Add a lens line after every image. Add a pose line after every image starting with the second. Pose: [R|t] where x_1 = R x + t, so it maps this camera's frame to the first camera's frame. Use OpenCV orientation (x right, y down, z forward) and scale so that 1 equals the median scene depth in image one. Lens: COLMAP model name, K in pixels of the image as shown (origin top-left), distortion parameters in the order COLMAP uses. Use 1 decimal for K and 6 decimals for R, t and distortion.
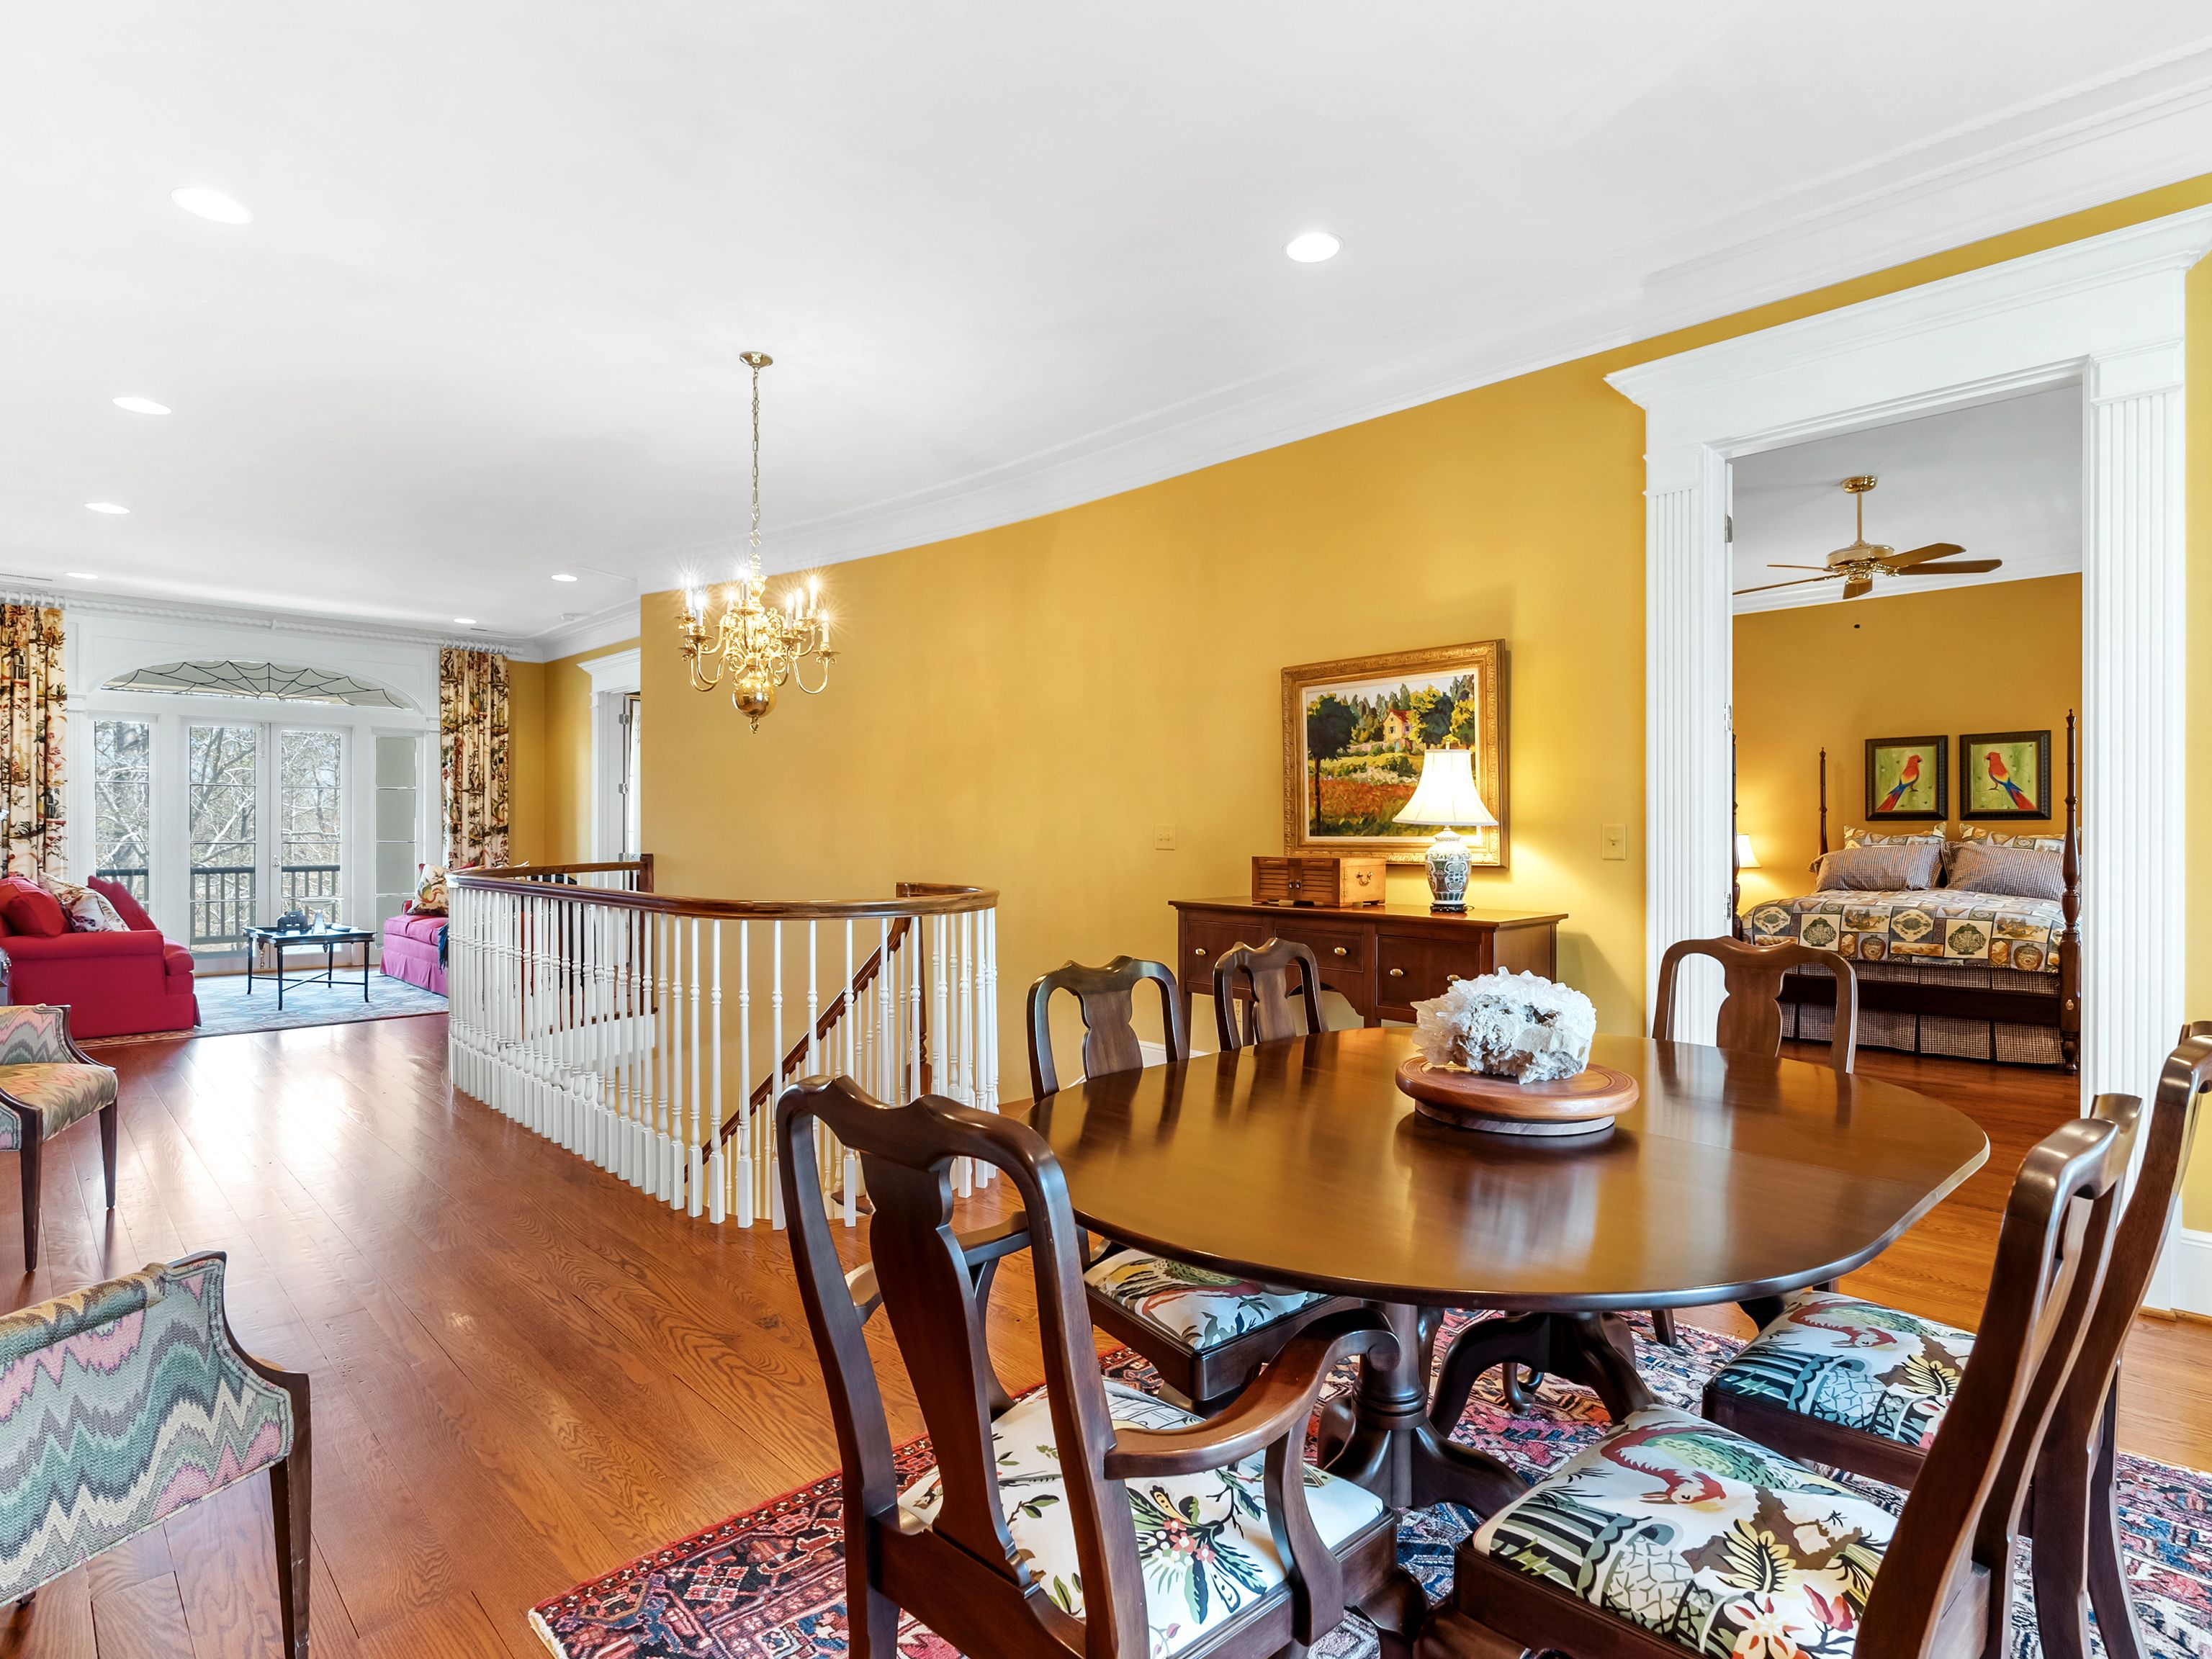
lens RADIAL K [[802.2, 0, 1110.1], [0, 802.2, 836.2], [0, 0, 1]] dist [-0.002713, -0.000062]
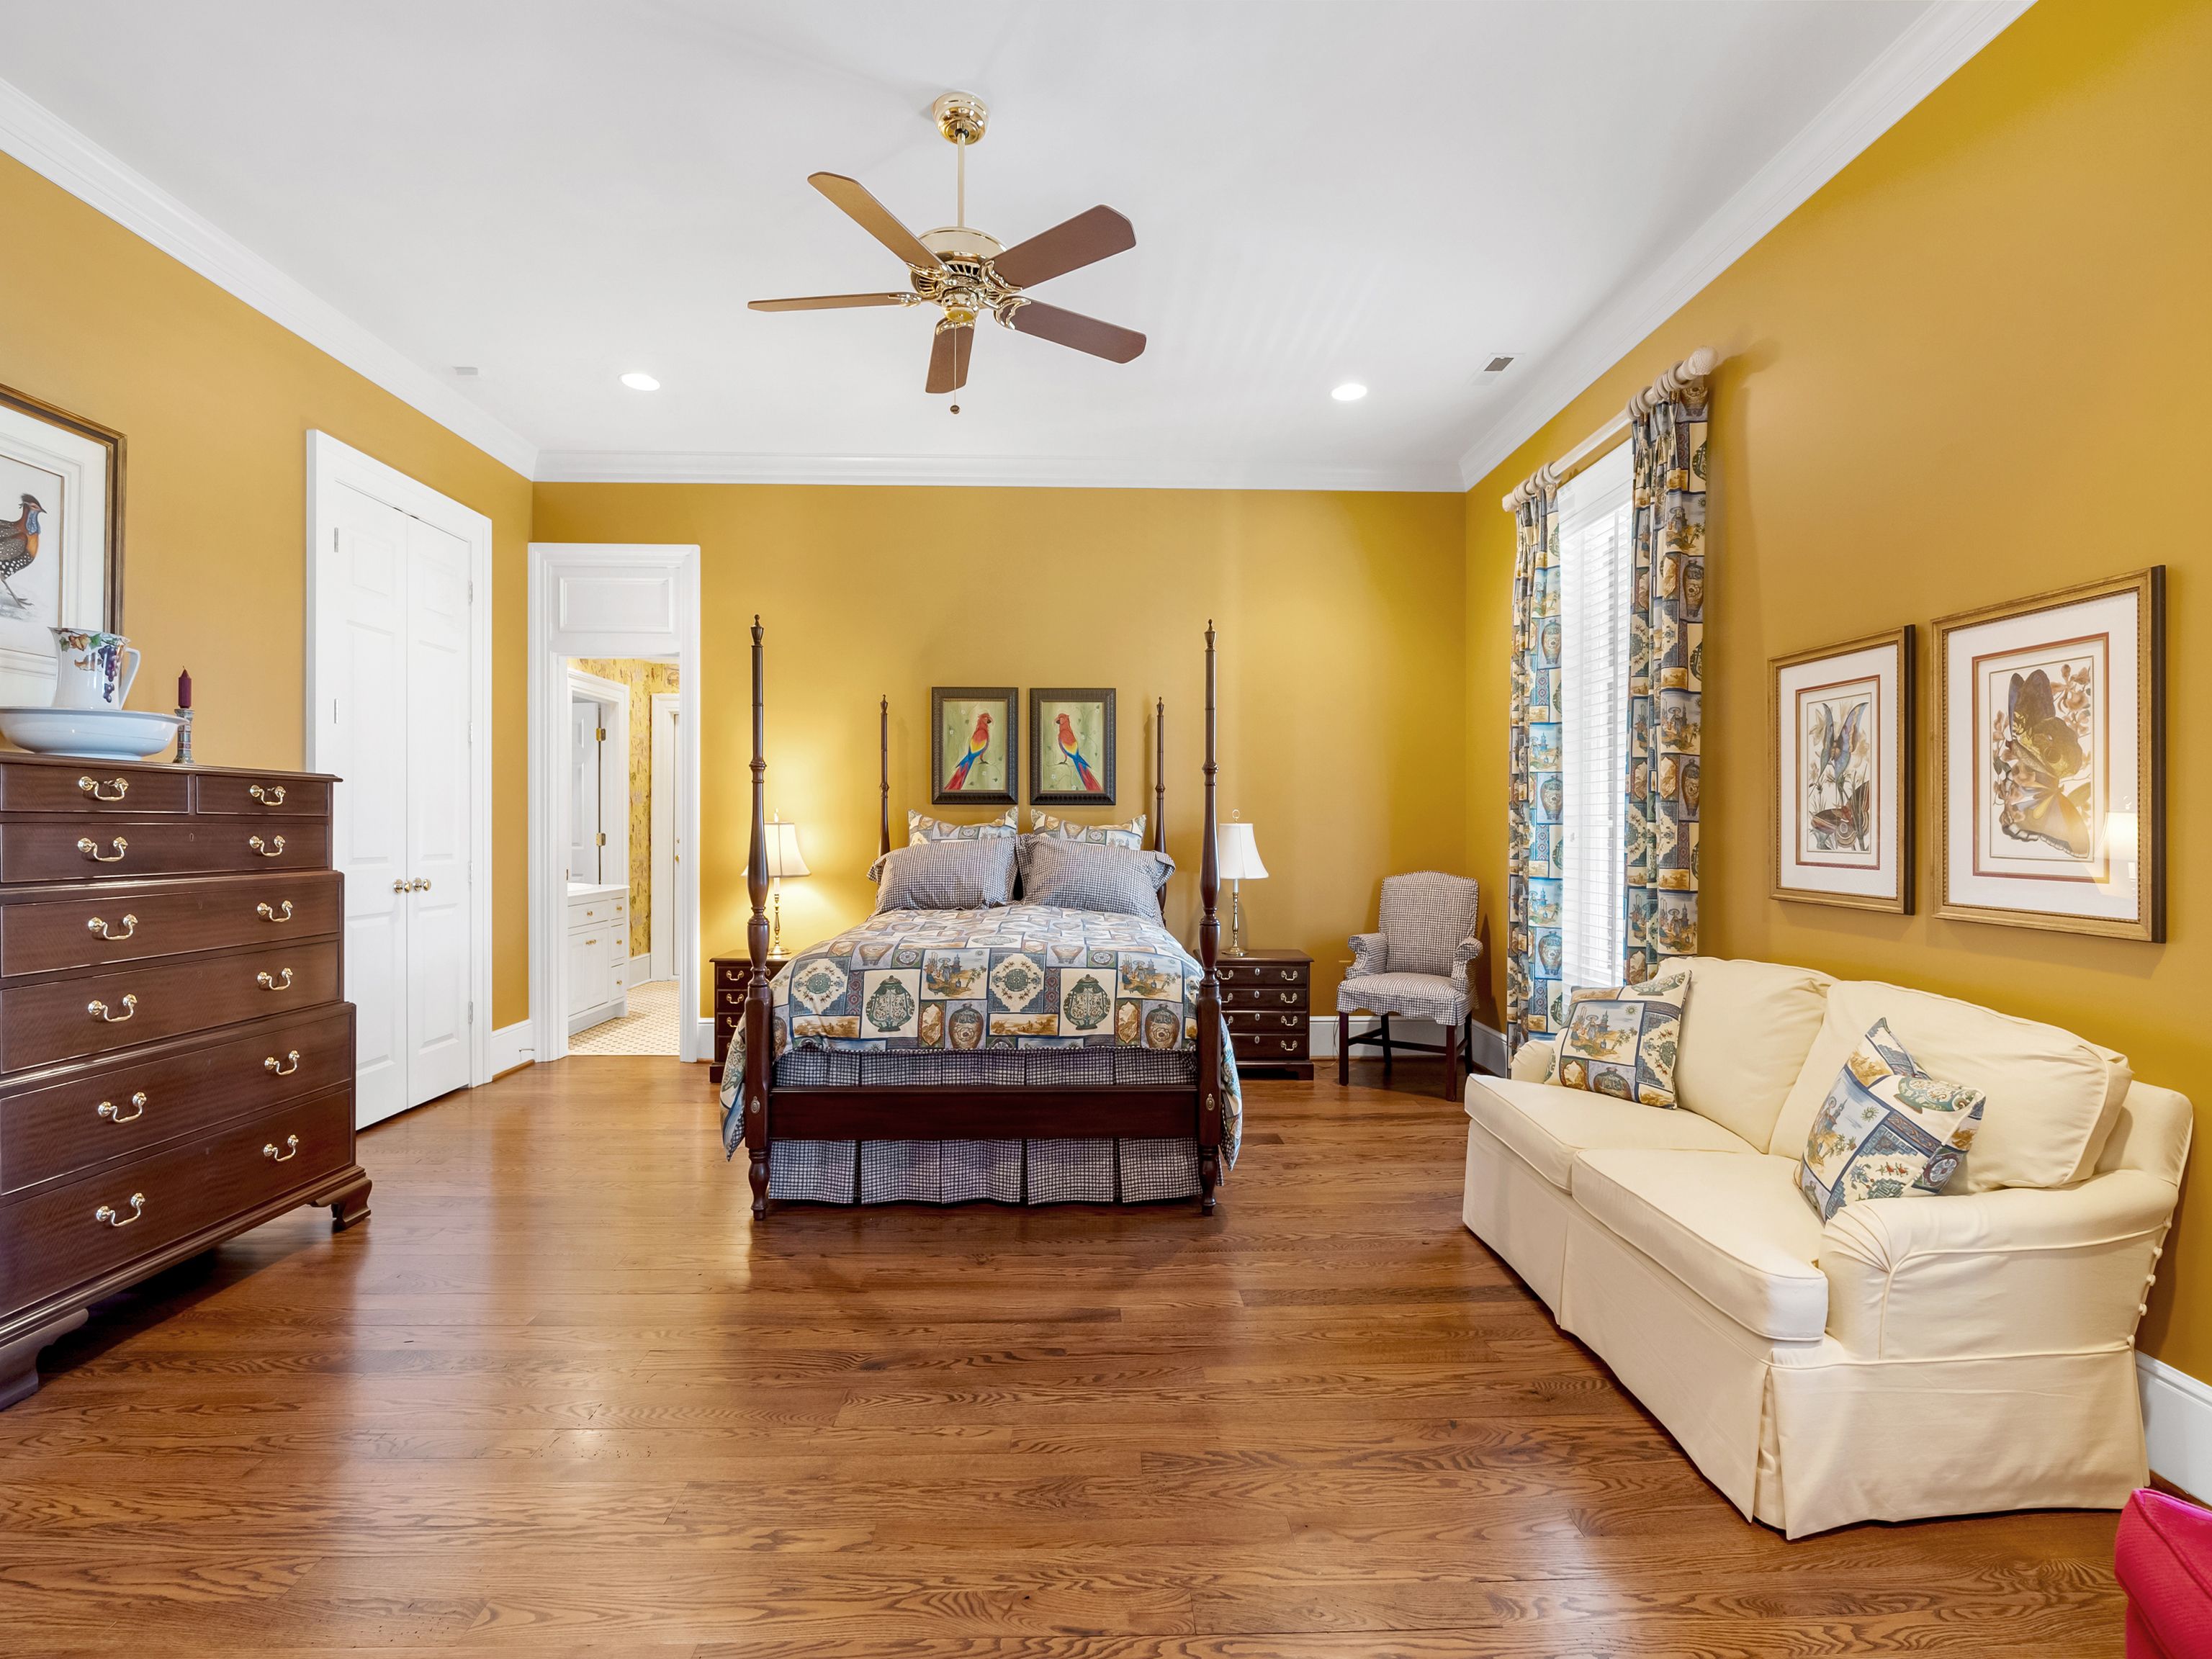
lens RADIAL K [[1010.0, 0, 1106.7], [0, 1010.0, 833.8], [0, 0, 1]] dist [-0.006170, 0.002970]
pose [[0.573979, -0.002890, 0.818865, 0.405588], [-0.002454, 0.999983, 0.005249, 0.001588], [-0.818866, -0.005023, 0.573963, 0.481537]]
